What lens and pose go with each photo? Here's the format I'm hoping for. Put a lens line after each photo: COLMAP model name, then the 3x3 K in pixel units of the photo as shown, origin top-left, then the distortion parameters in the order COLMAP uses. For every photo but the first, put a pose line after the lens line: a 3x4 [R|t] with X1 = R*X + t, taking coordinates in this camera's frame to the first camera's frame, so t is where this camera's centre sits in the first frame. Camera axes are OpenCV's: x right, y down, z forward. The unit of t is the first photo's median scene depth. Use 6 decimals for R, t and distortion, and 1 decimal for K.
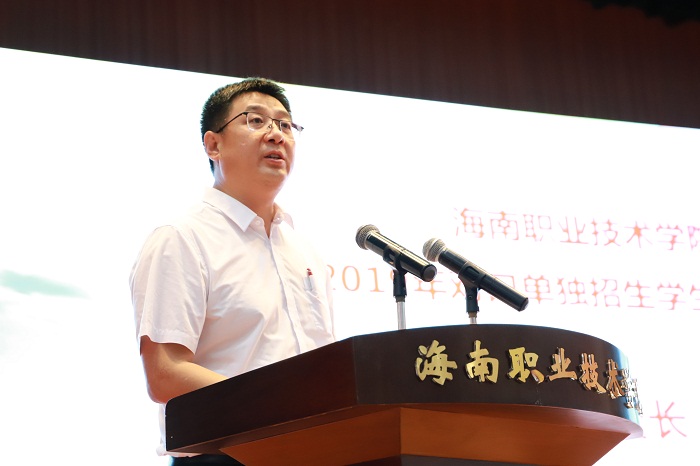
lens RADIAL K [[1310.5, 0, 349.0], [0, 1310.5, 234.6], [0, 0, 1]] dist [0.219765, 0.000000]
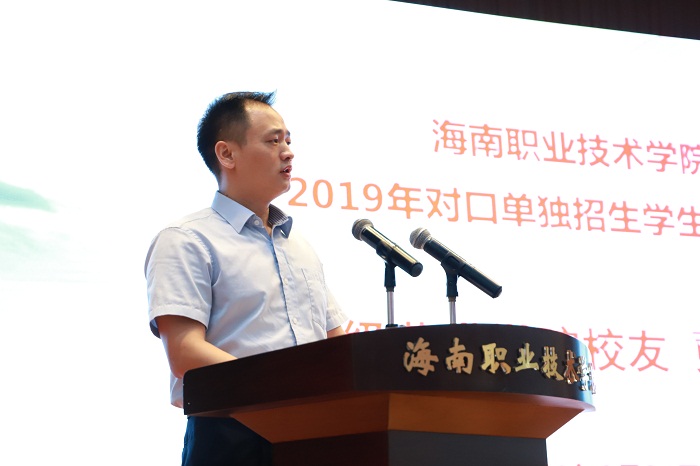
lens RADIAL K [[1521.0, 0, 350.9], [0, 1521.0, 229.7], [0, 0, 1]] dist [0.309186, 0.000000]
pose [[0.998858, 0.035826, 0.031621, -0.037966], [-0.038402, 0.995640, 0.085004, -0.111636], [-0.028438, -0.086121, 0.995879, -0.308067]]
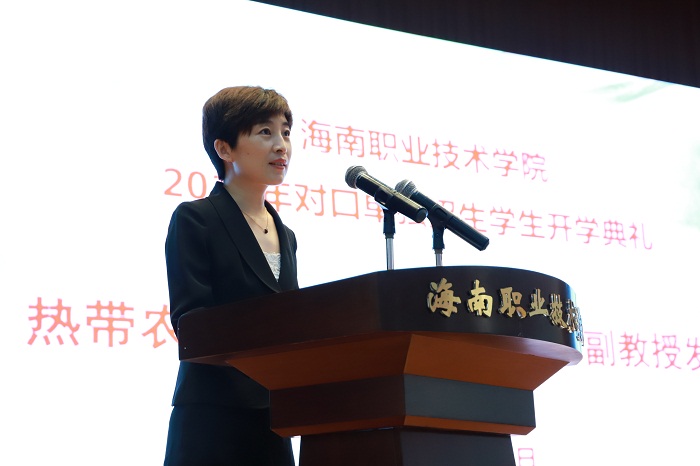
lens RADIAL K [[1403.9, 0, 351.4], [0, 1403.9, 235.4], [0, 0, 1]] dist [0.250965, 0.000000]
pose [[0.983875, 0.059238, 0.168760, -0.191983], [-0.071676, 0.995067, 0.068586, -0.030859], [-0.163865, -0.079576, 0.983268, -0.171910]]
